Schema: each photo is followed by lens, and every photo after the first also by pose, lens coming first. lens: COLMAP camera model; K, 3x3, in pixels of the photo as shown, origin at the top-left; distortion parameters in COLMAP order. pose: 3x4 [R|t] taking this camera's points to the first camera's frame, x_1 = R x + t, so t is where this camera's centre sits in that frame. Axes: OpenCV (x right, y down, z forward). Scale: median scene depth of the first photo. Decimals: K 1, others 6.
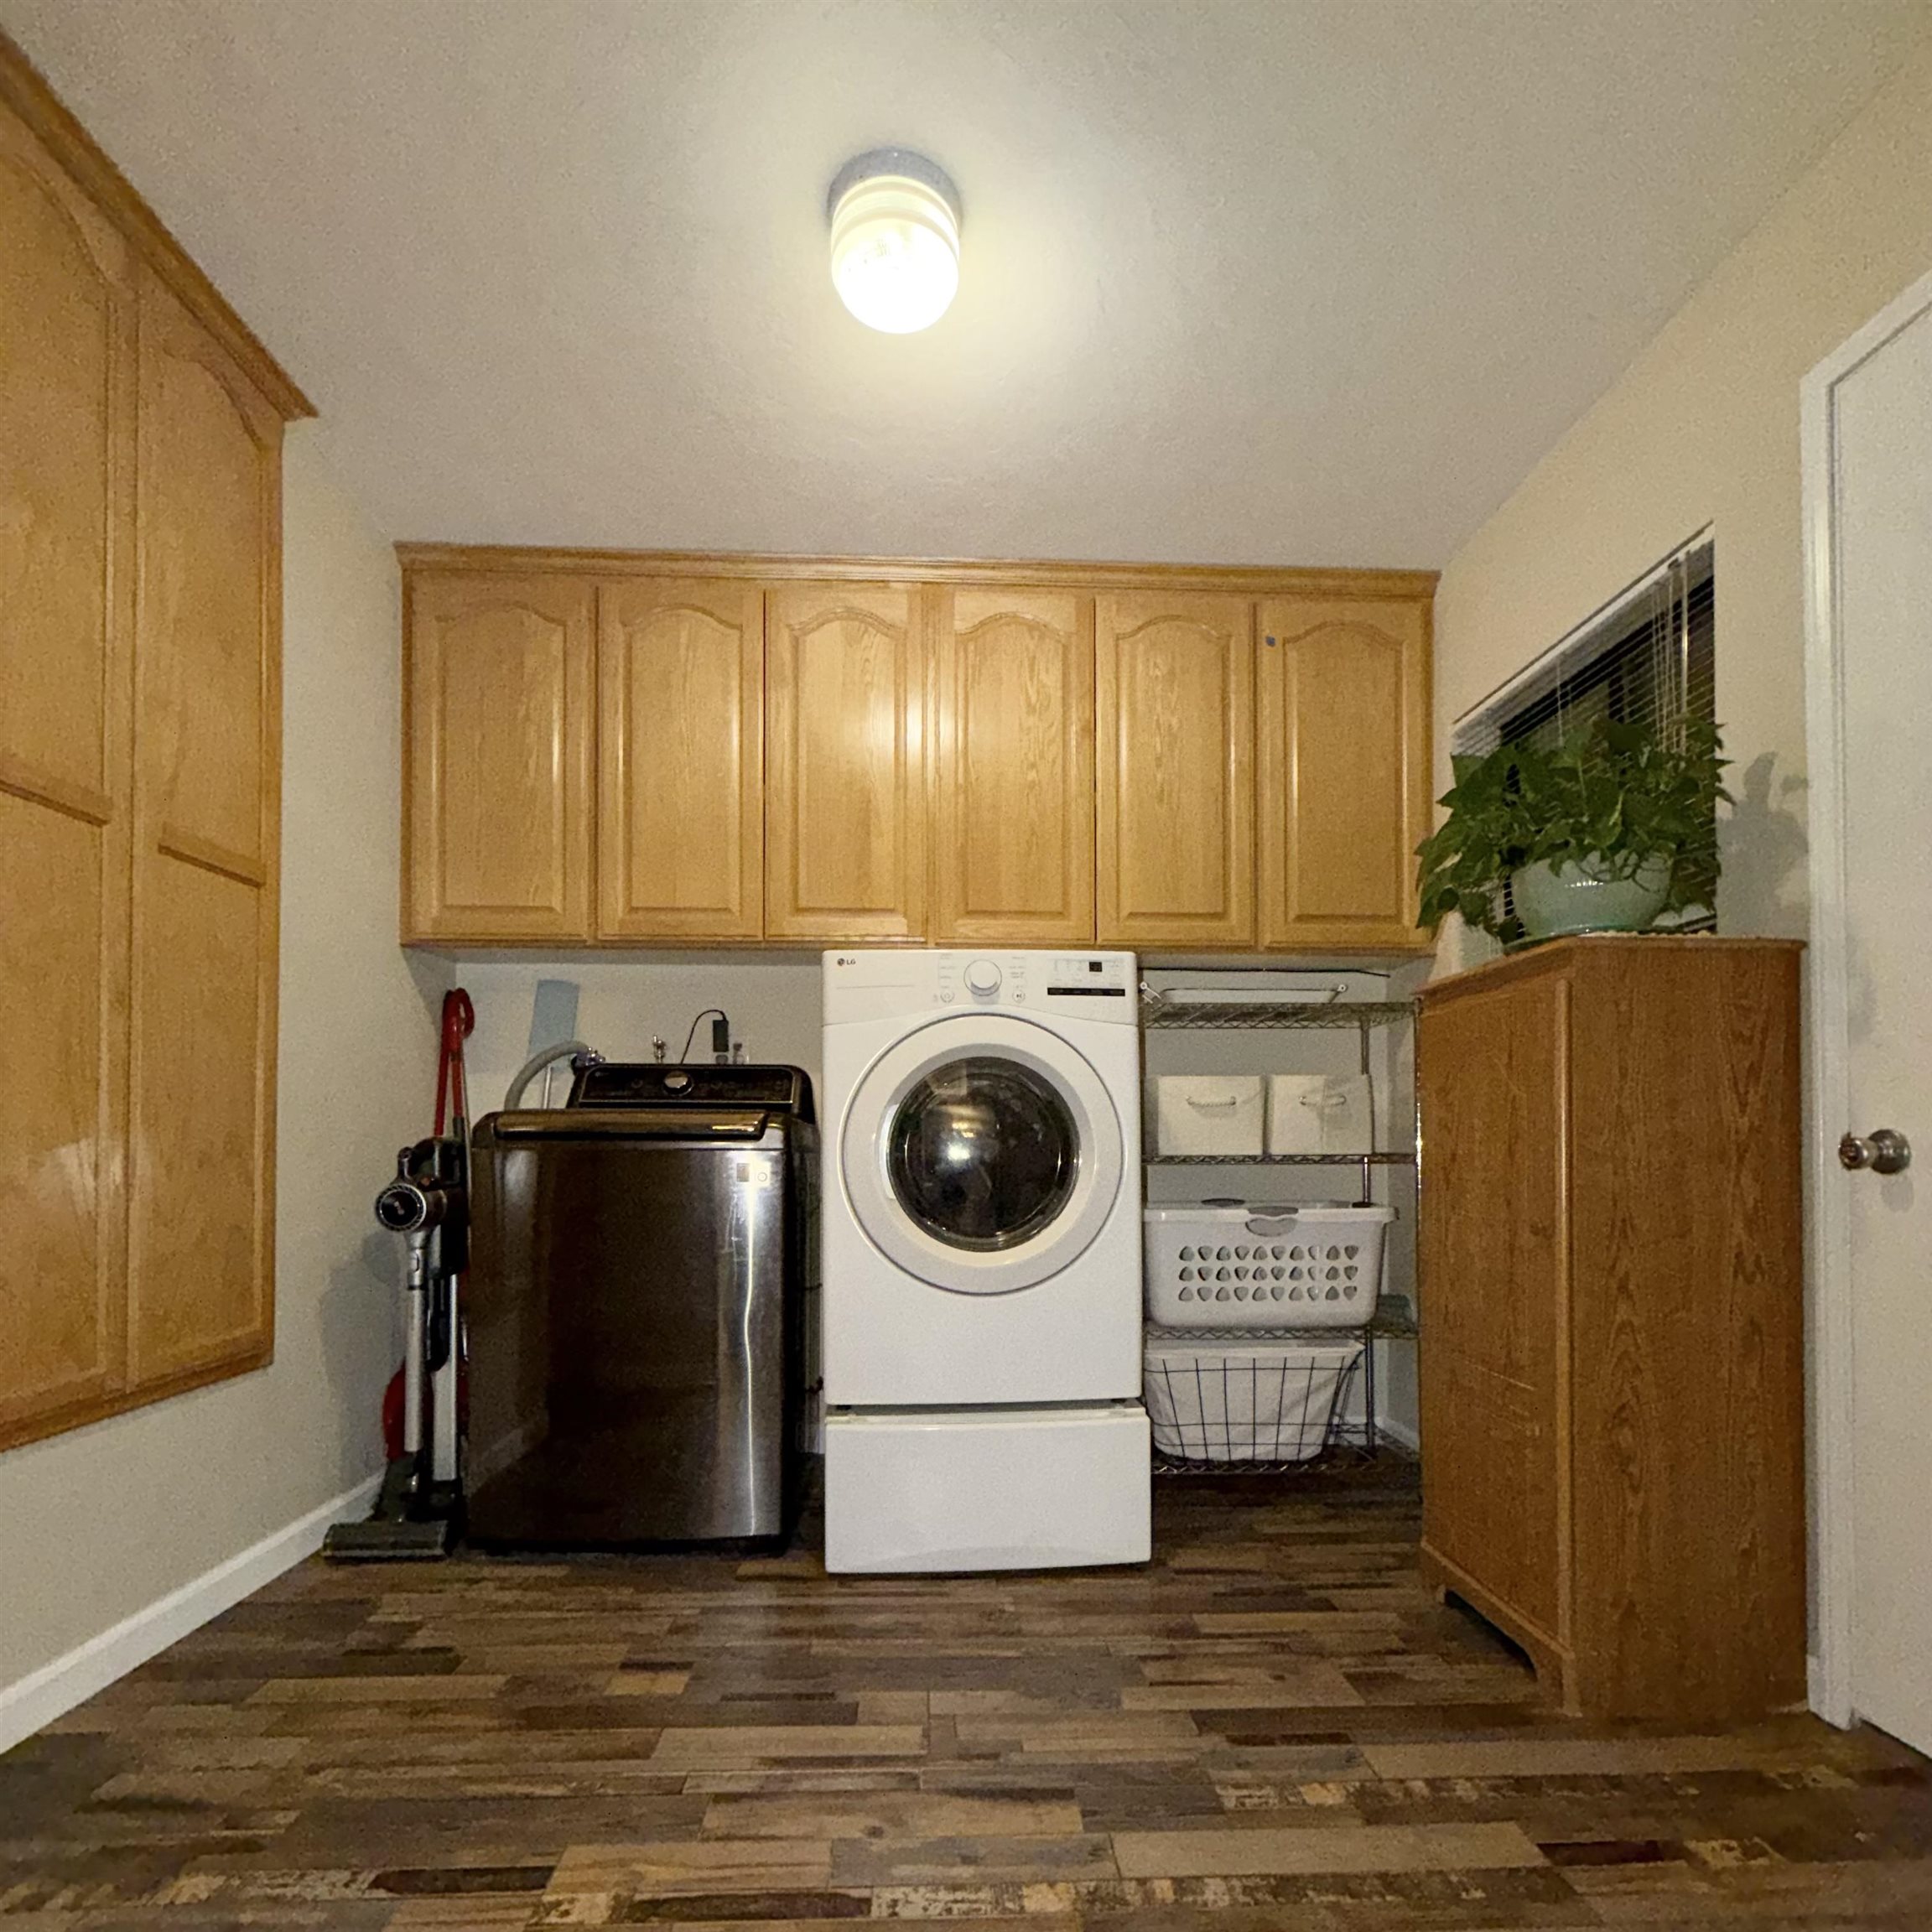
lens RADIAL K [[1032.6, 0, 964.5], [0, 1032.6, 1129.7], [0, 0, 1]] dist [0.013368, -0.001311]
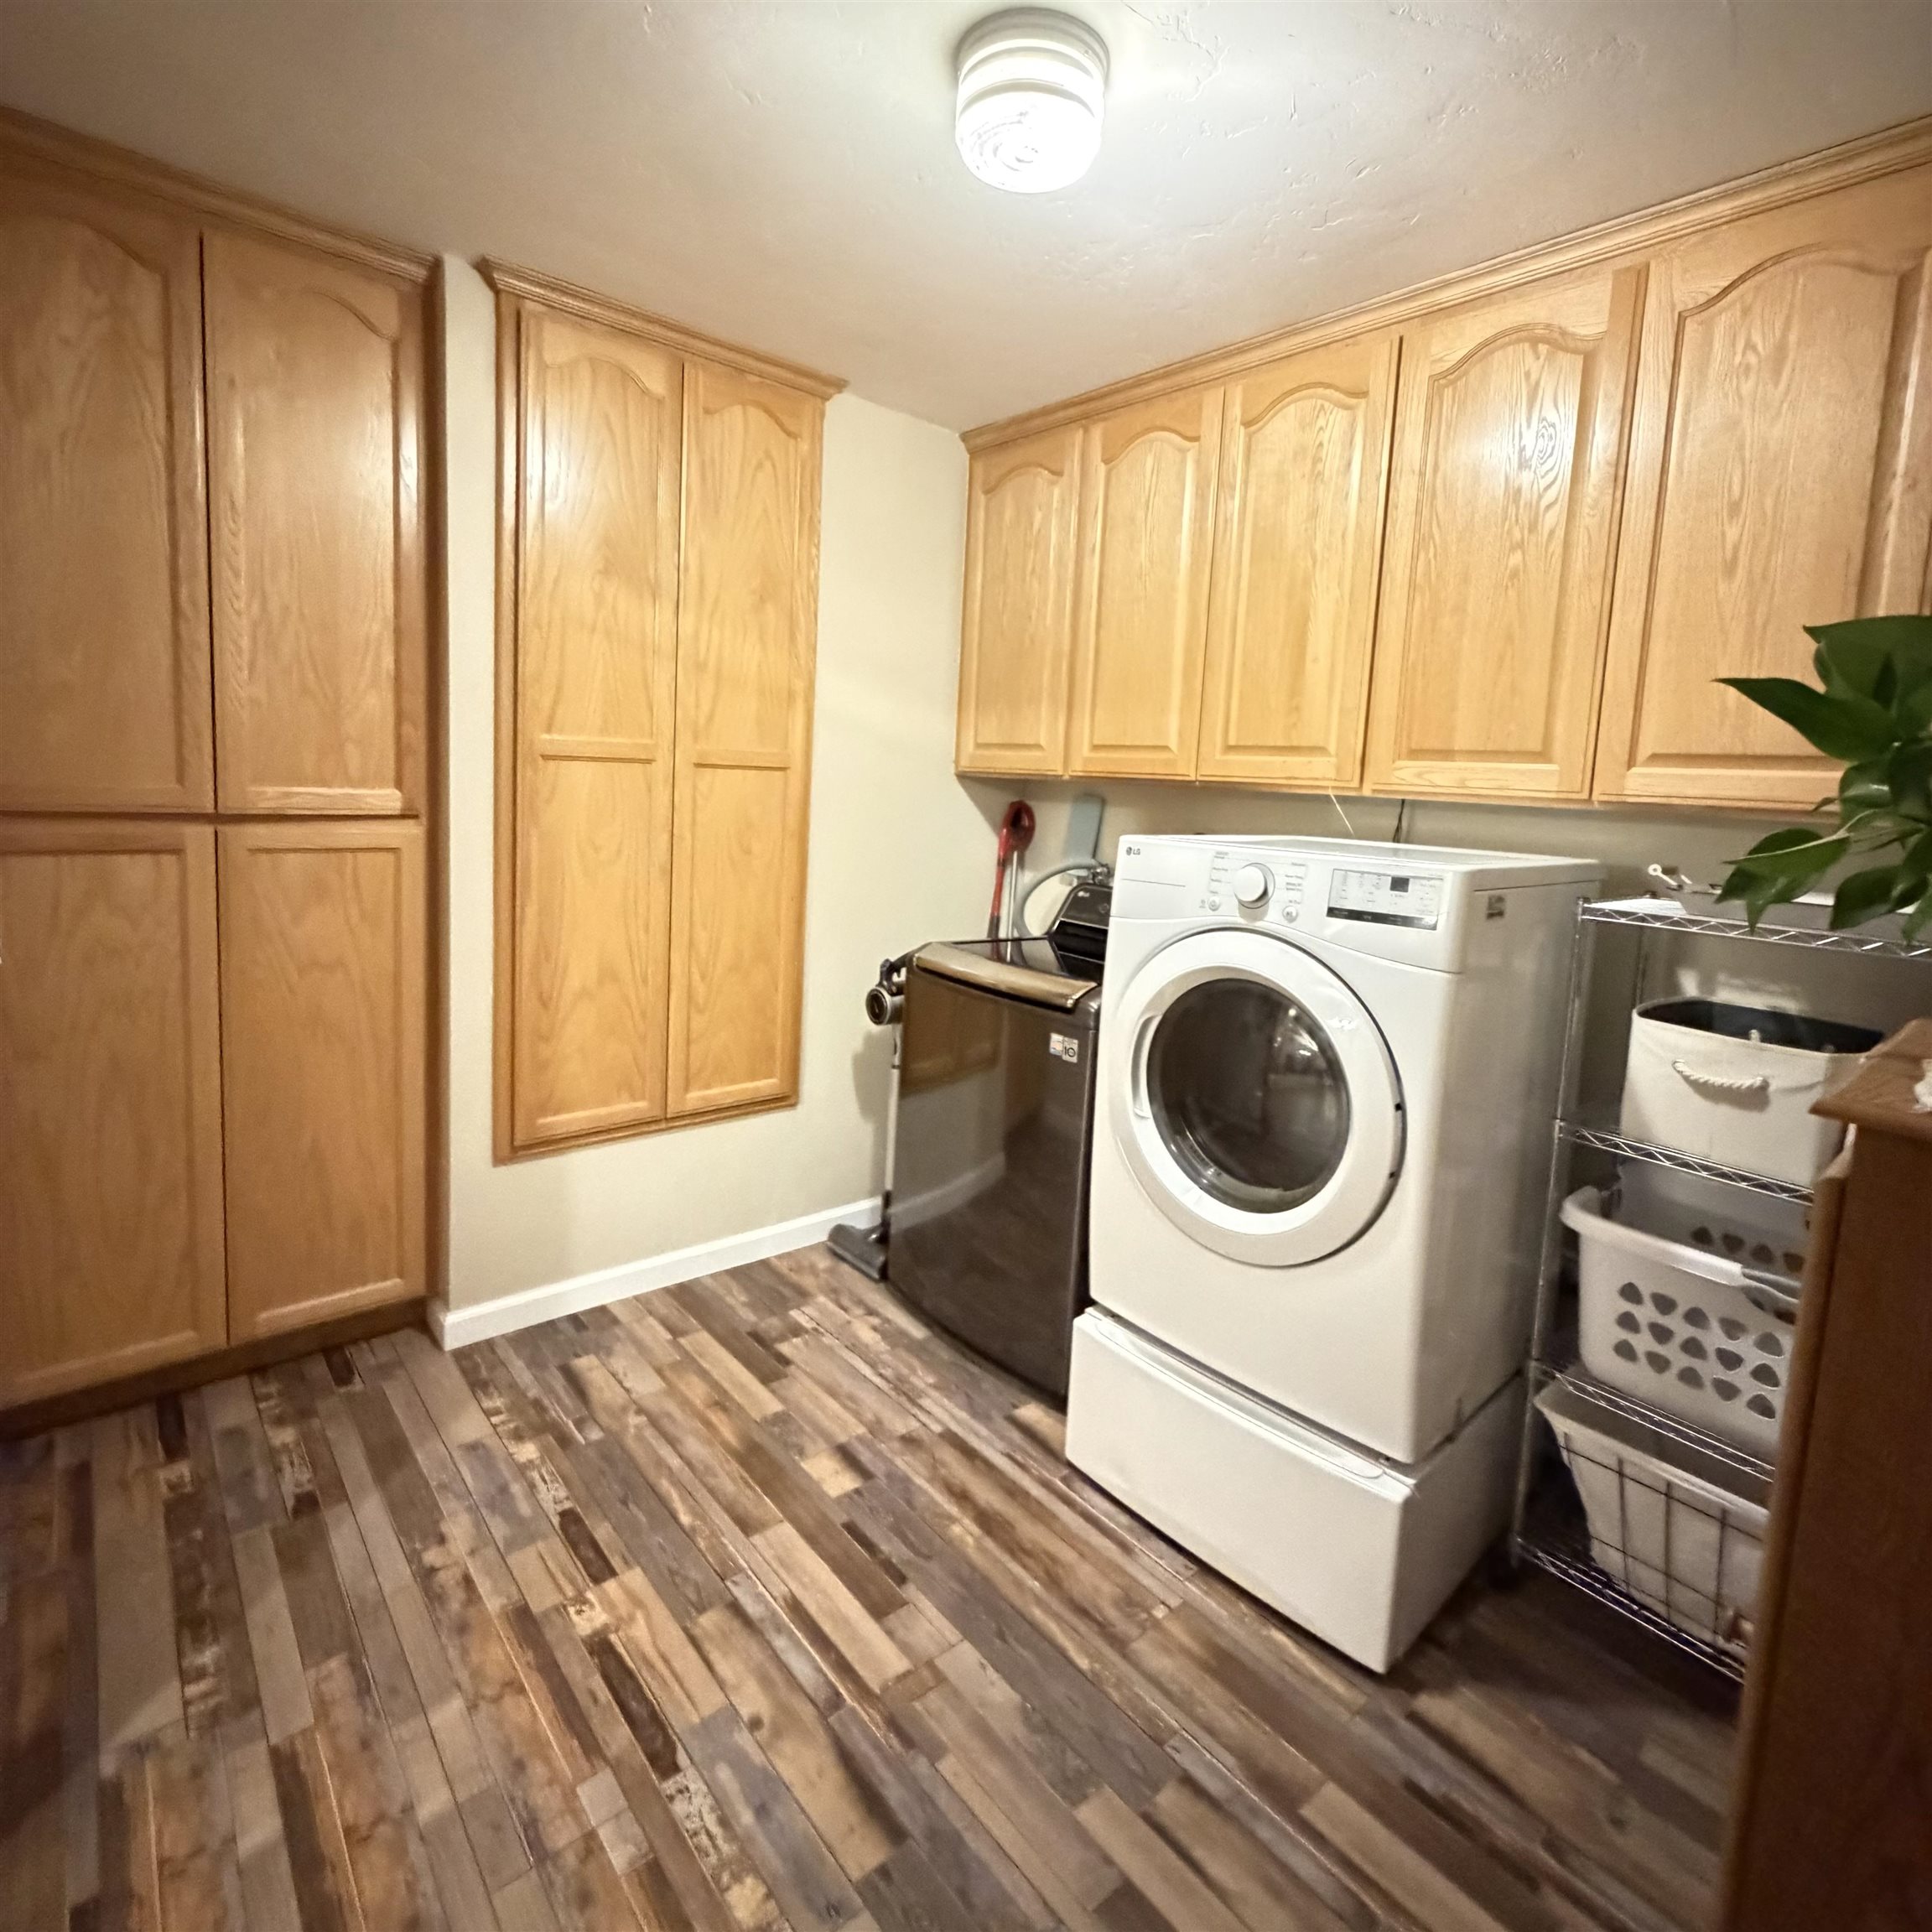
lens RADIAL K [[1032.6, 0, 968.9], [0, 1032.6, 886.4], [0, 0, 1]] dist [0.013368, -0.001311]
pose [[0.618368, 0.116671, -0.777180, 0.588257], [-0.039501, 0.992283, 0.117533, -0.266999], [0.784895, -0.041979, 0.618205, 0.358984]]
